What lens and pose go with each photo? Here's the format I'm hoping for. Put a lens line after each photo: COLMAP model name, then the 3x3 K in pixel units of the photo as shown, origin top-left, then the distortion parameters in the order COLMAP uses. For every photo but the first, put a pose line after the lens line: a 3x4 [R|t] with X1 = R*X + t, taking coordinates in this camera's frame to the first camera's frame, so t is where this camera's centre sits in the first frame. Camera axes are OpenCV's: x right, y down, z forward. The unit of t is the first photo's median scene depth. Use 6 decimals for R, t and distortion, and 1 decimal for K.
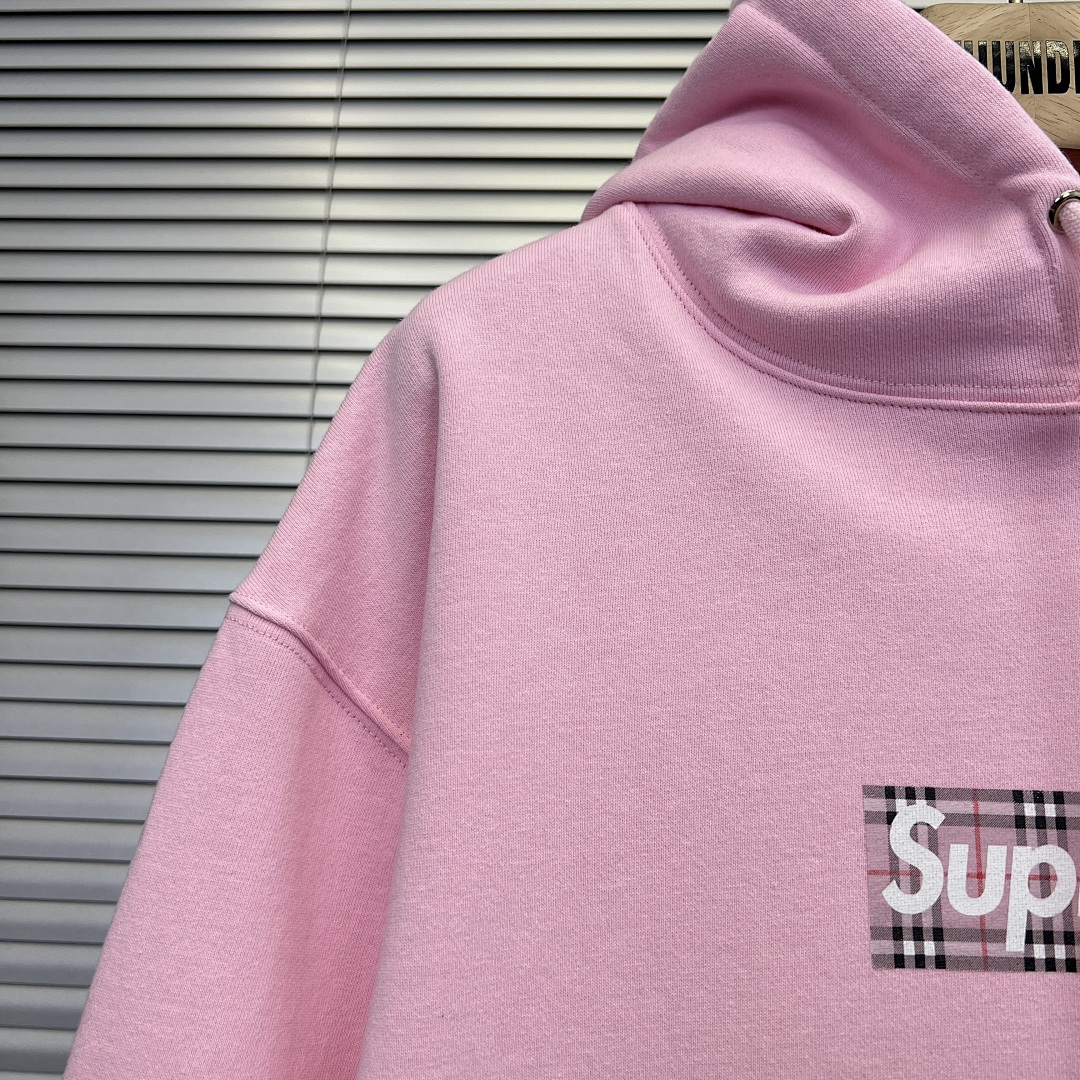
lens RADIAL K [[1091.0, 0, 544.5], [0, 1091.0, 533.7], [0, 0, 1]] dist [0.016715, -0.031019]
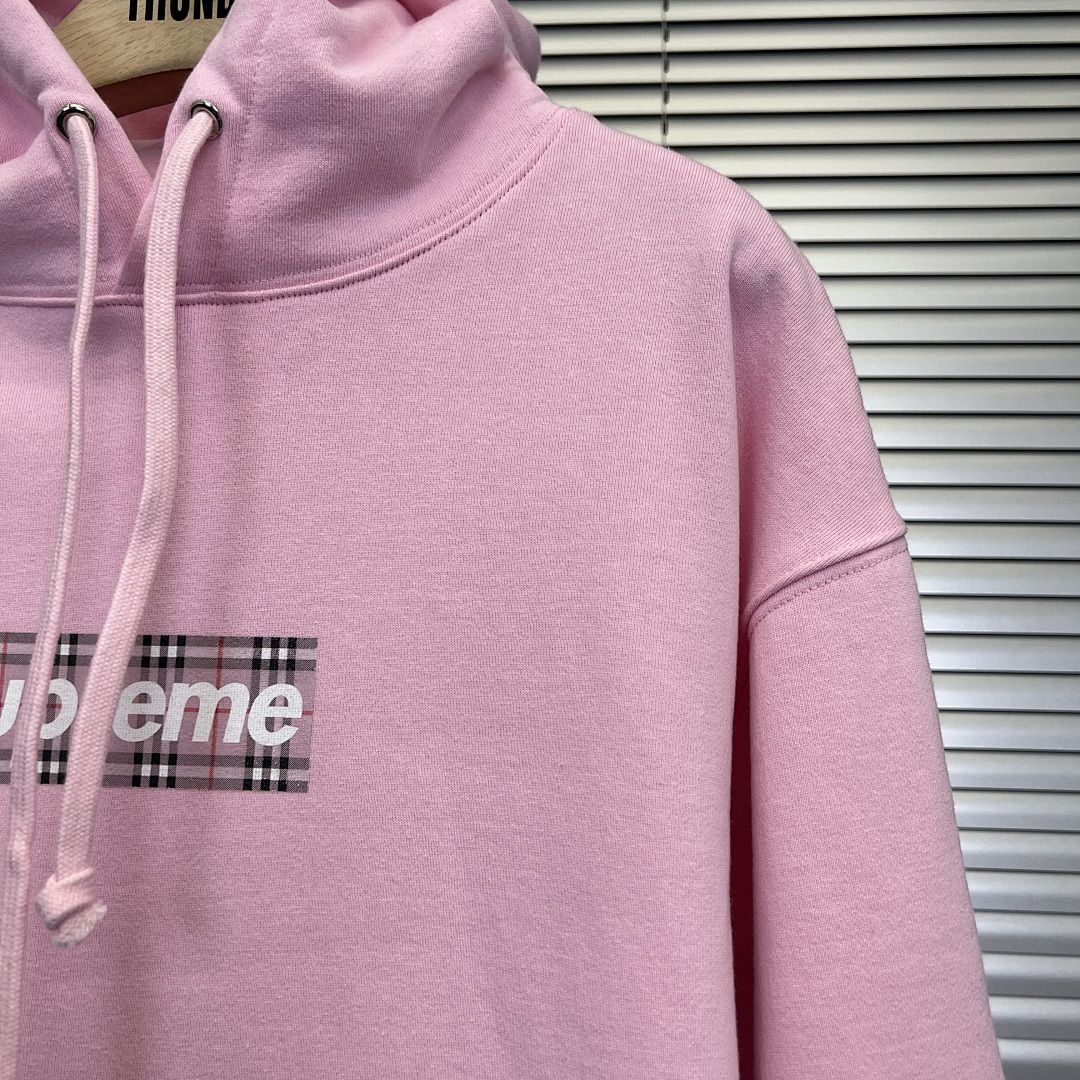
lens RADIAL K [[1091.0, 0, 544.5], [0, 1091.0, 533.7], [0, 0, 1]] dist [0.016715, -0.031019]
pose [[0.999173, -0.012147, -0.038815, 1.020692], [0.013952, 0.998817, 0.046585, 0.083527], [0.038203, -0.047088, 0.998160, -0.132086]]
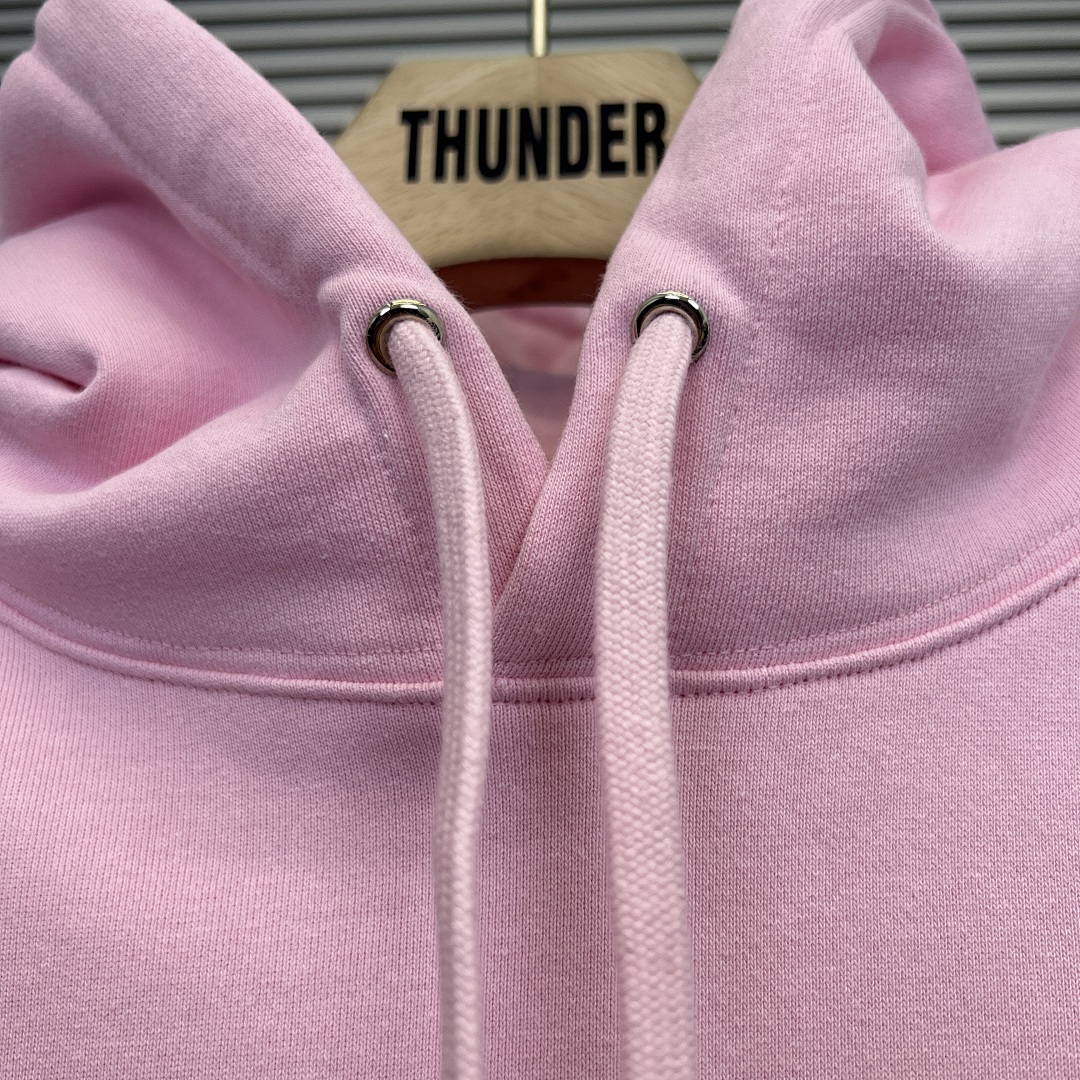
lens RADIAL K [[1134.6, 0, 540.0], [0, 1134.6, 540.0], [0, 0, 1]] dist [0.002261, -0.036592]
pose [[0.999685, -0.021007, -0.013706, 0.562510], [0.018470, 0.986222, -0.164394, -0.100922], [0.016971, 0.164089, 0.986300, 0.462130]]
